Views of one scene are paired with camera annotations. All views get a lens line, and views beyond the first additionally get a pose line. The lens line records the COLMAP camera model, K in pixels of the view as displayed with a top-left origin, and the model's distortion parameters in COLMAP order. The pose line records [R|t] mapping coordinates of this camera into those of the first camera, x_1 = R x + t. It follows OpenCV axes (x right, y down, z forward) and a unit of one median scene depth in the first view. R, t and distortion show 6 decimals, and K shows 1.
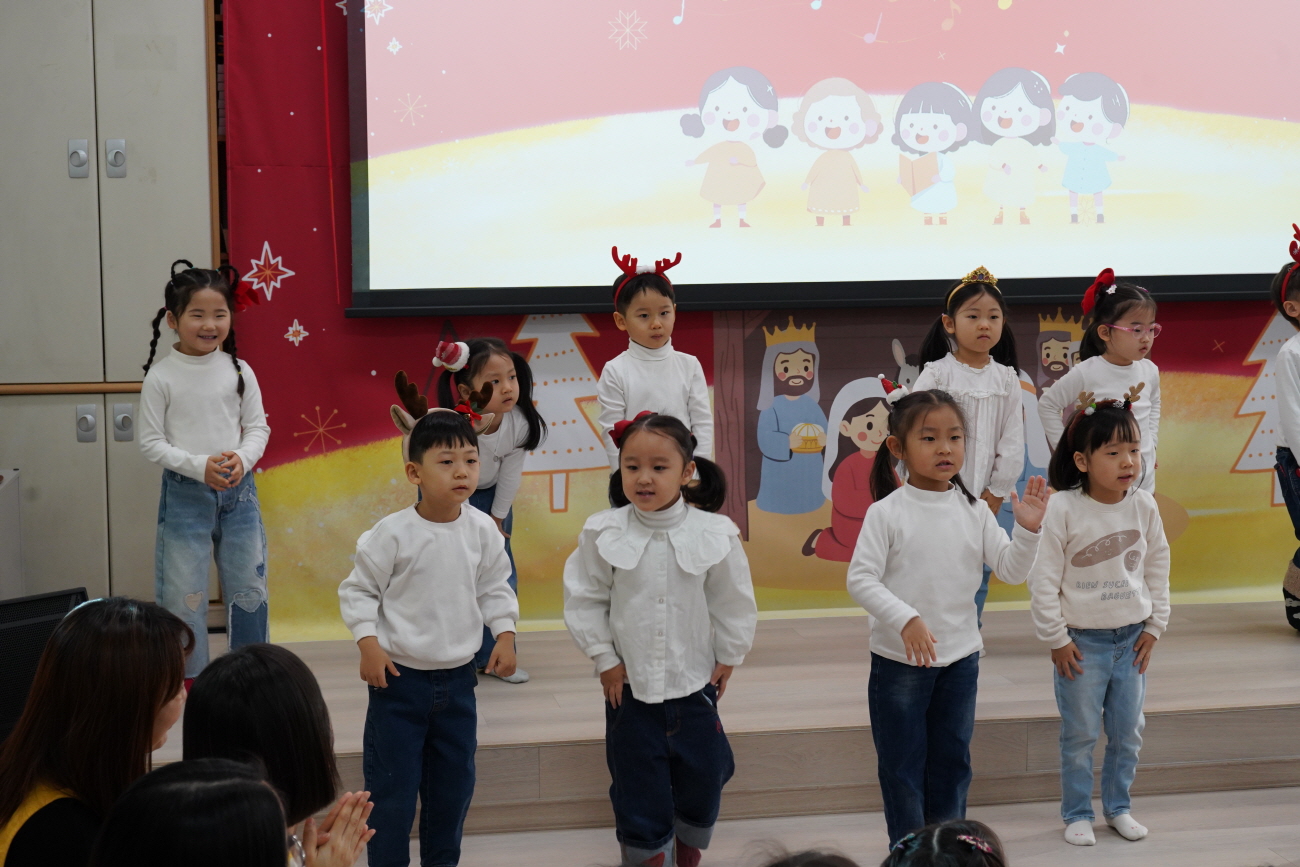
lens RADIAL K [[2176.5, 0, 674.9], [0, 2176.5, 435.0], [0, 0, 1]] dist [0.013235, 0.000000]
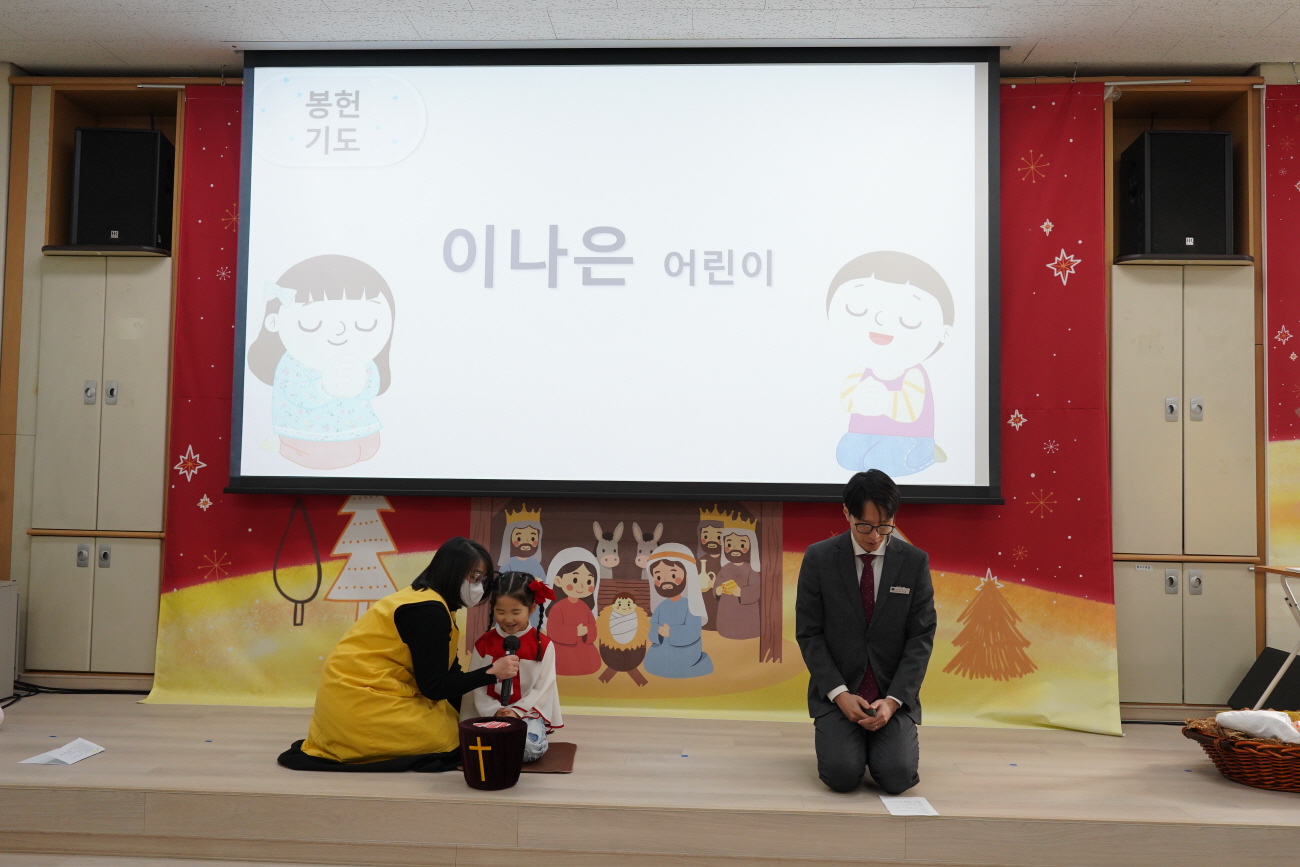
lens RADIAL K [[1103.5, 0, 653.6], [0, 1103.5, 428.7], [0, 0, 1]] dist [-0.013395, 0.029074]
pose [[0.969934, 0.011741, -0.243086, 0.329120], [-0.049393, 0.987544, -0.149387, 0.003340], [0.238304, 0.156902, 0.958432, 0.295878]]
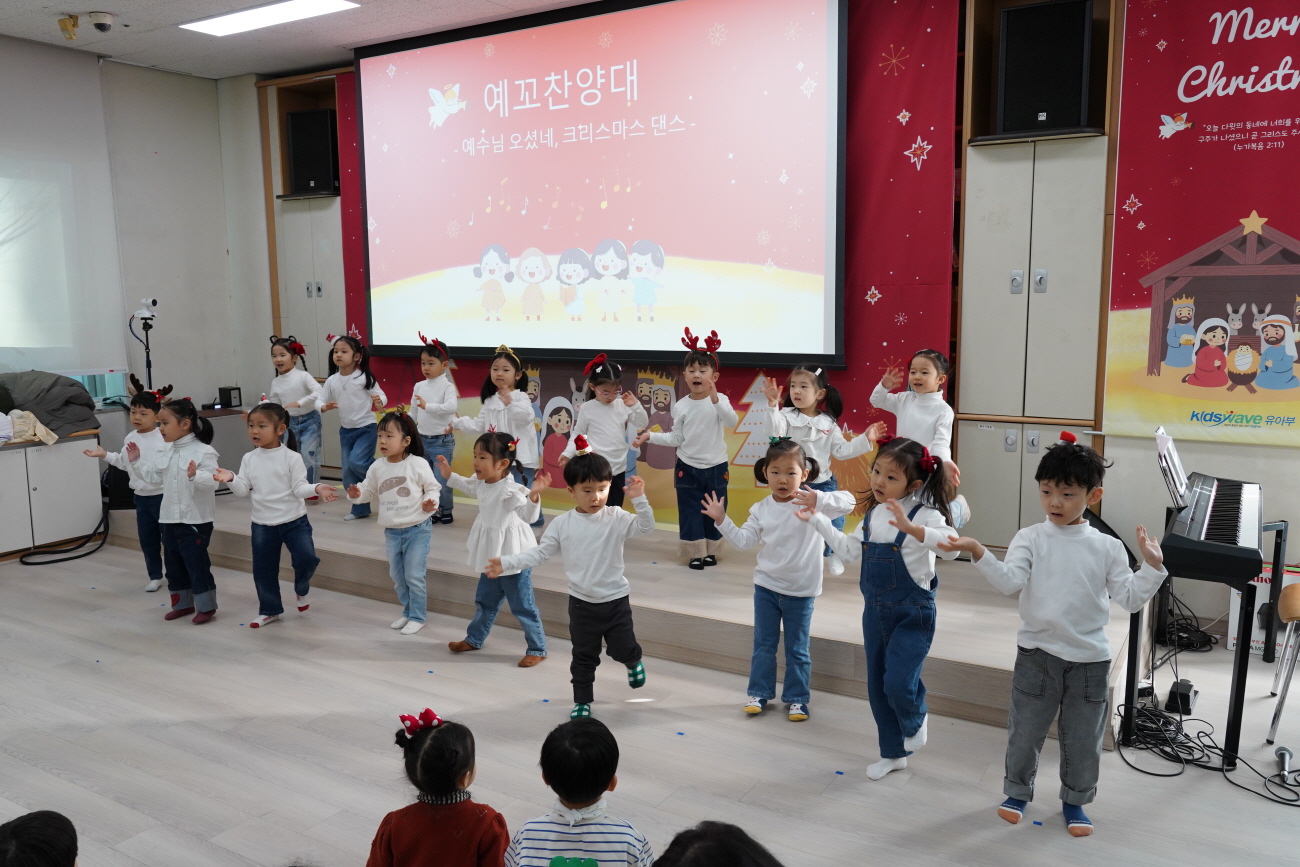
lens RADIAL K [[995.9, 0, 659.0], [0, 995.9, 432.8], [0, 0, 1]] dist [-0.002636, 0.012440]
pose [[0.744889, 0.091062, -0.660945, 0.790726], [-0.072531, 0.995823, 0.055457, -0.052124], [0.663235, 0.006630, 0.748382, 0.384143]]
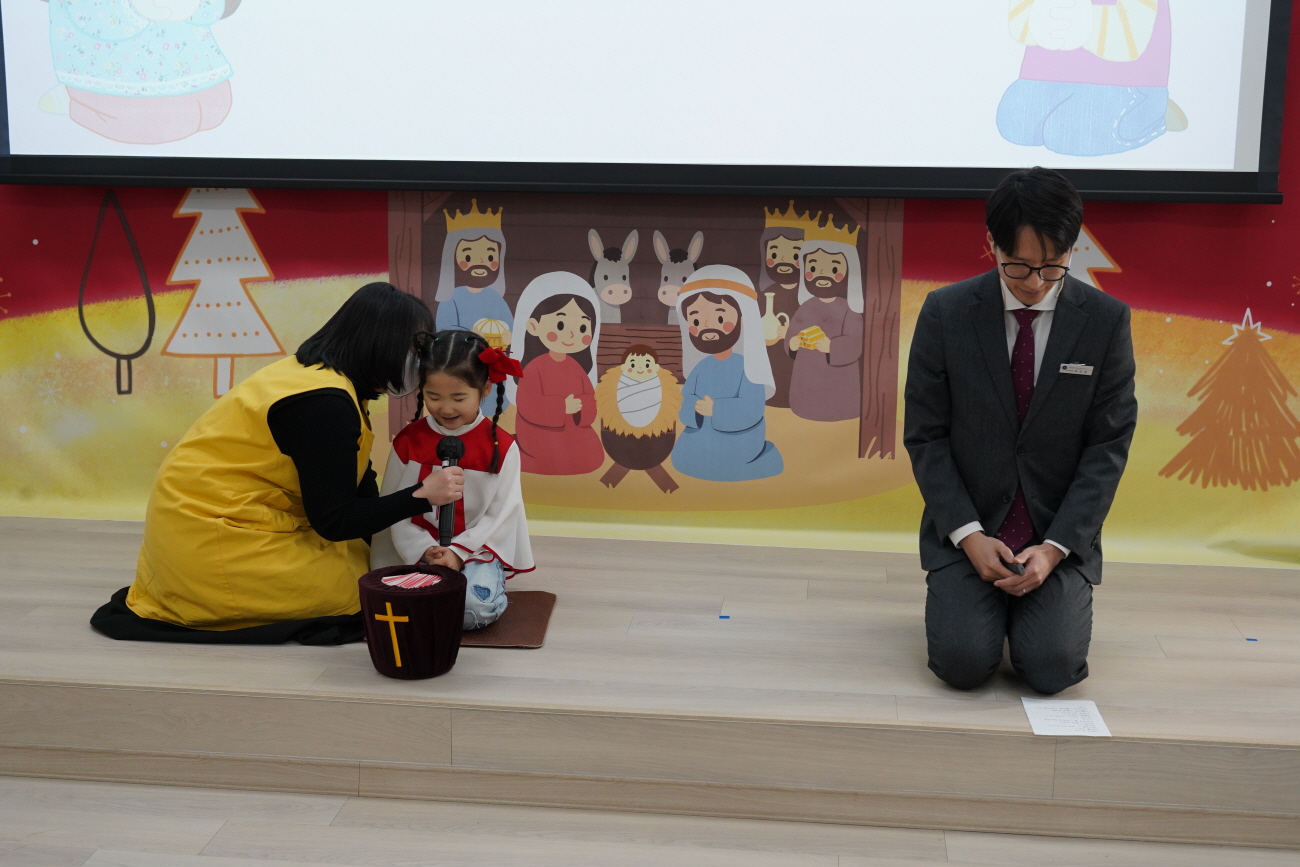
lens RADIAL K [[1786.0, 0, 648.1], [0, 1786.0, 439.7], [0, 0, 1]] dist [0.016937, 0.000000]
pose [[0.953242, 0.078592, -0.291810, 0.353168], [-0.049114, 0.993044, 0.107012, -0.039229], [0.298191, -0.087677, 0.950471, 0.315807]]
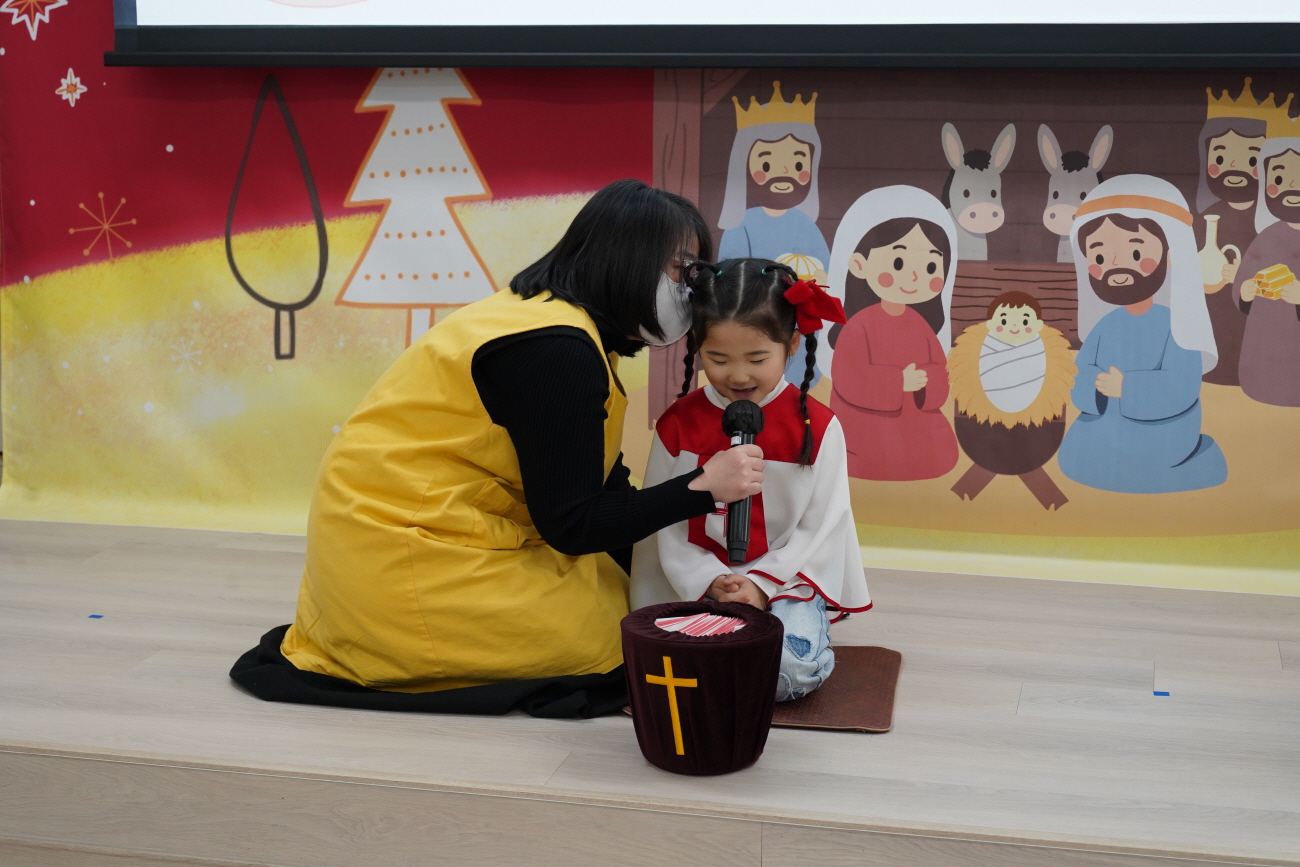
lens RADIAL K [[2176.5, 0, 639.4], [0, 2176.5, 428.6], [0, 0, 1]] dist [0.013235, 0.000000]
pose [[0.908375, 0.085861, -0.409247, 0.289163], [-0.050828, 0.994107, 0.095746, -0.013491], [0.415056, -0.066172, 0.907386, 0.415223]]
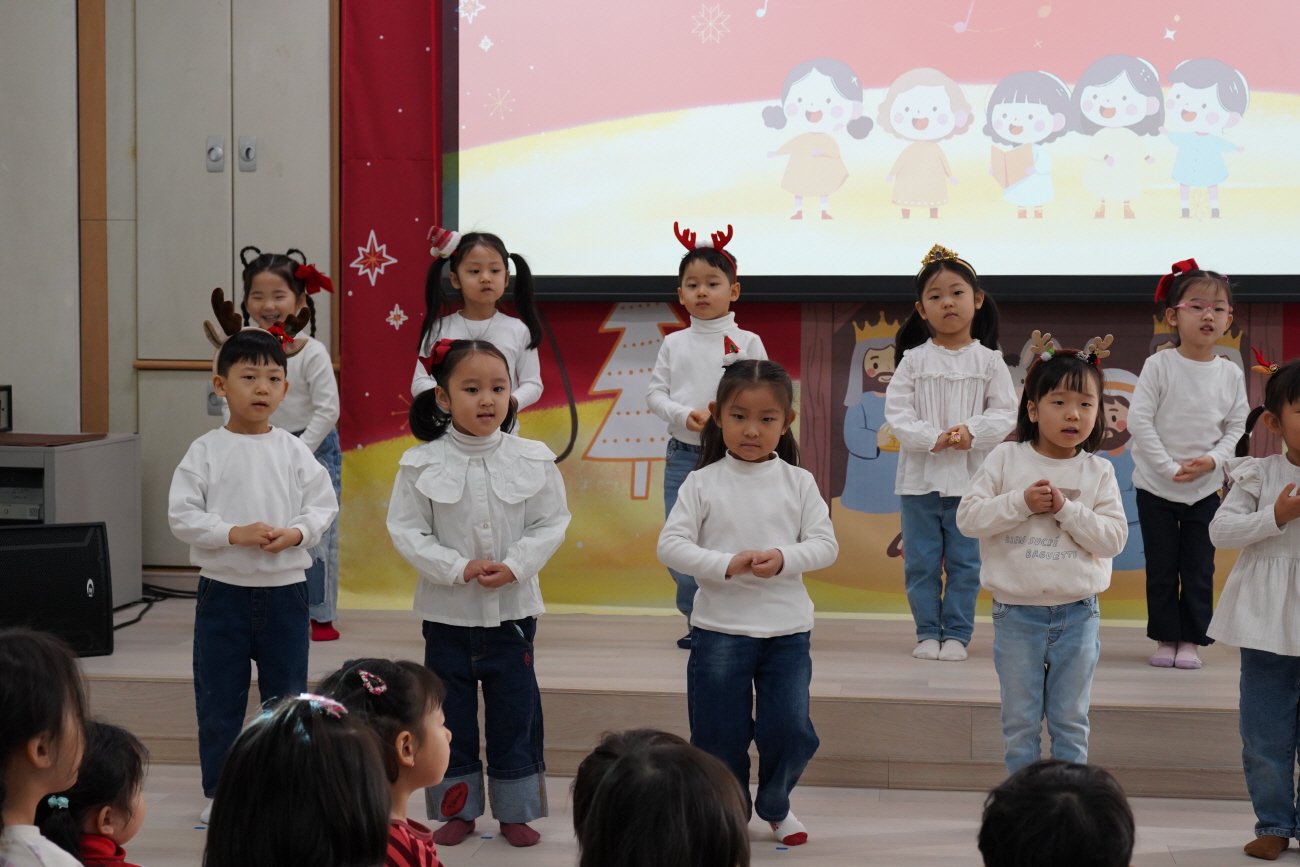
lens RADIAL K [[2176.5, 0, 654.0], [0, 2176.5, 443.9], [0, 0, 1]] dist [0.013235, 0.000000]
pose [[0.950499, 0.029653, -0.309311, 0.267058], [-0.044776, 0.998118, -0.041908, 0.052008], [0.307486, 0.053683, 0.950037, 0.037550]]
